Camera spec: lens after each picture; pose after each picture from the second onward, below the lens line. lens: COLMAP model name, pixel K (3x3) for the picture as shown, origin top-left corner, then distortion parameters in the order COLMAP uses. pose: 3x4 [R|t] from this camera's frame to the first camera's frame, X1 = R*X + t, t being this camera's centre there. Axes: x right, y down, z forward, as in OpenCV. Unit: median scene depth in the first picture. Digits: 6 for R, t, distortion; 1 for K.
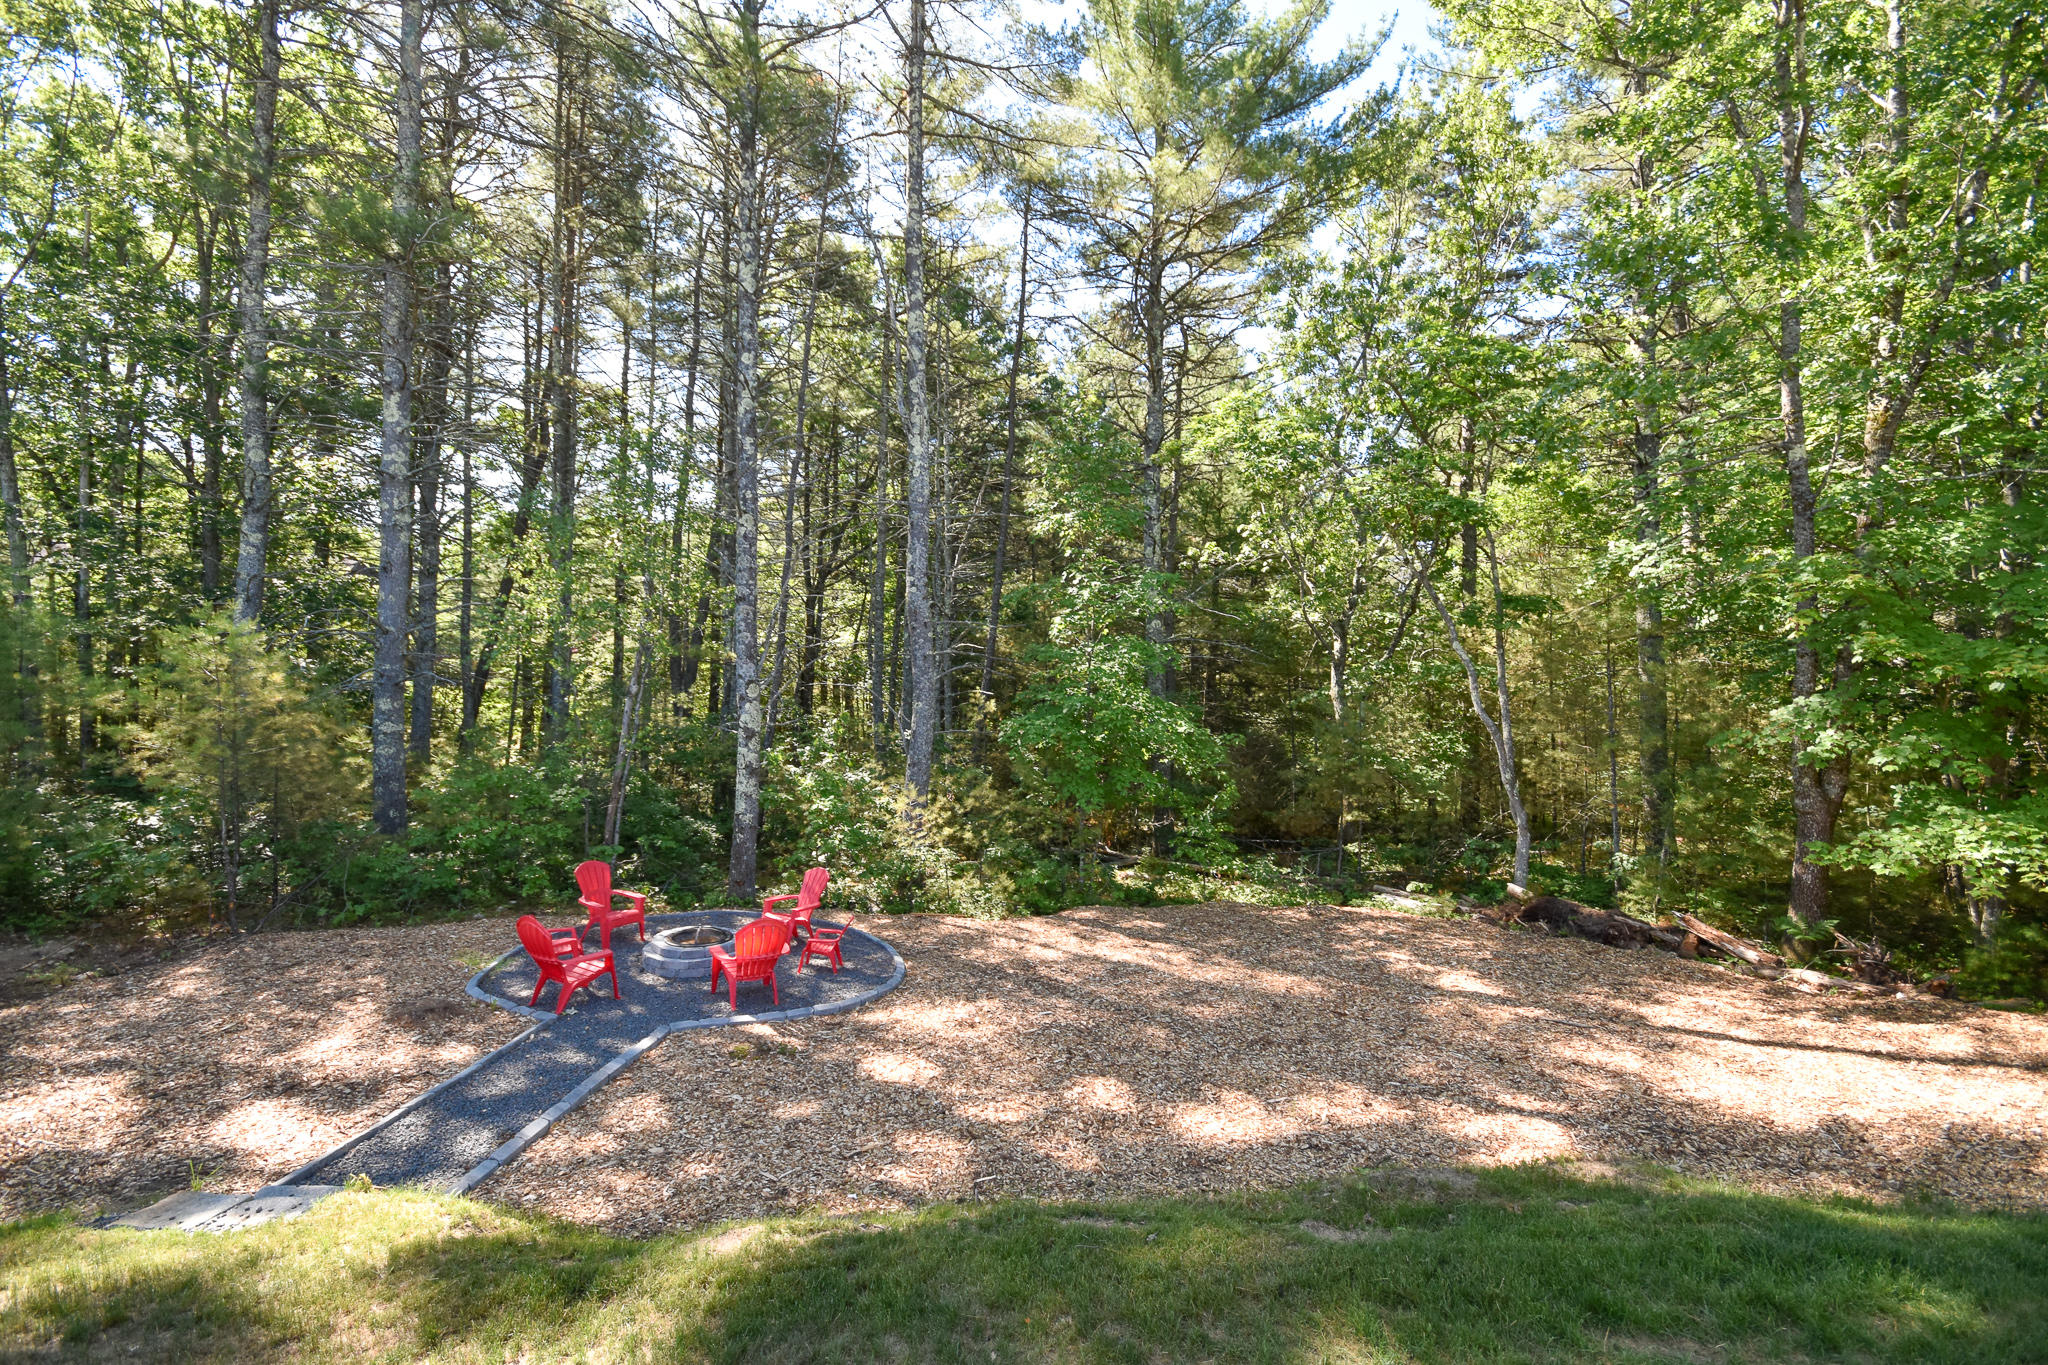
lens RADIAL K [[856.7, 0, 1004.7], [0, 856.7, 686.2], [0, 0, 1]] dist [-0.019919, -0.006847]
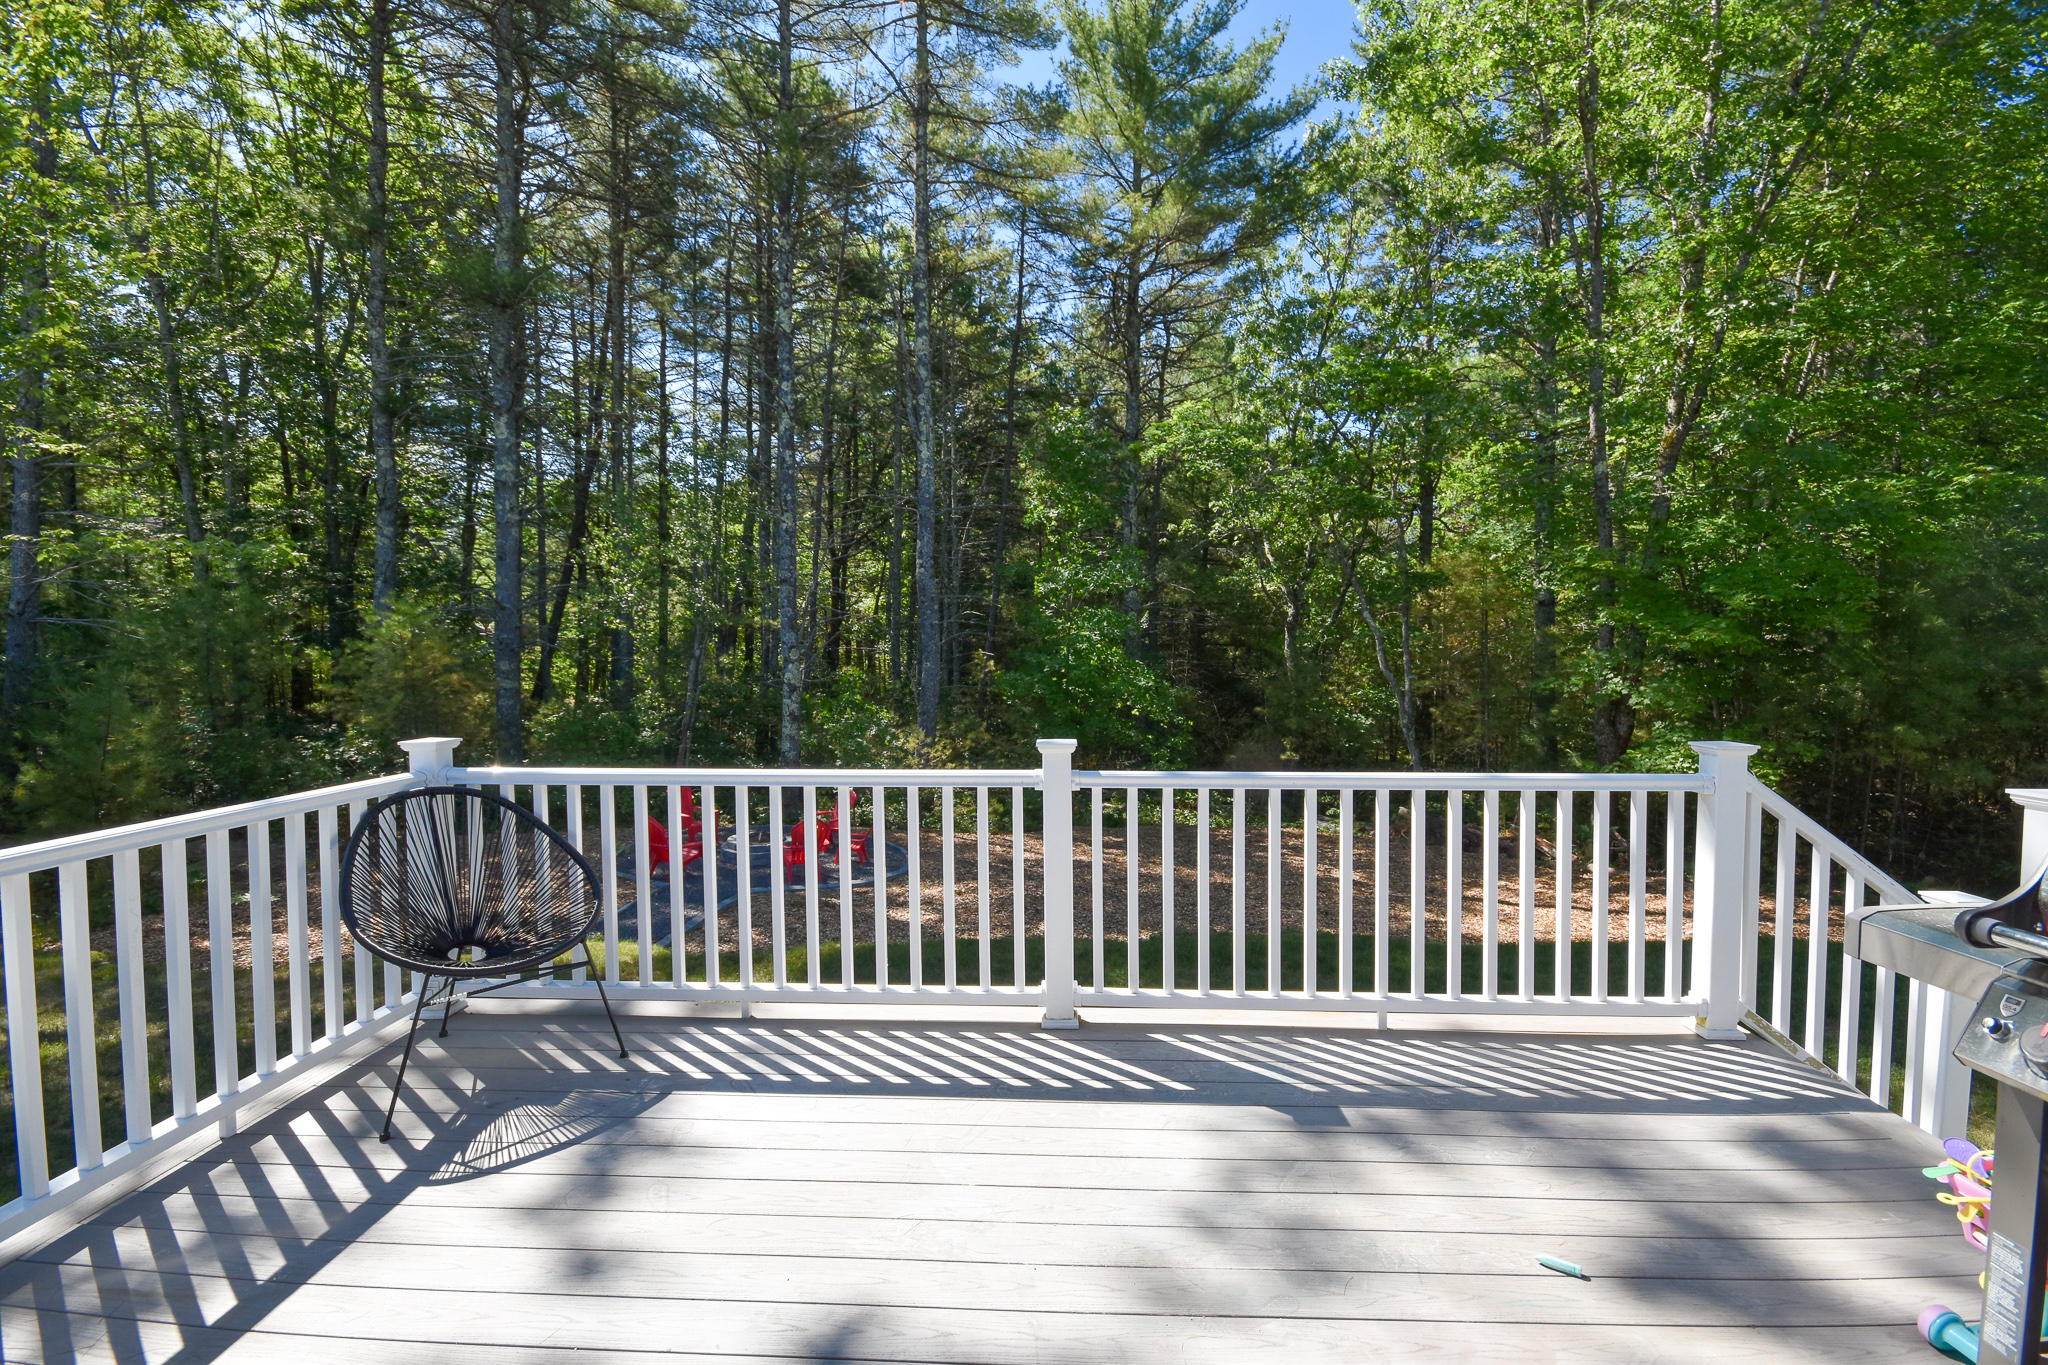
lens RADIAL K [[856.7, 0, 1004.7], [0, 856.7, 686.2], [0, 0, 1]] dist [-0.019919, -0.006847]
pose [[0.999664, -0.003441, -0.025690, 0.028876], [0.004688, 0.998804, 0.048660, -0.004510], [0.025492, -0.048764, 0.998485, -0.155012]]
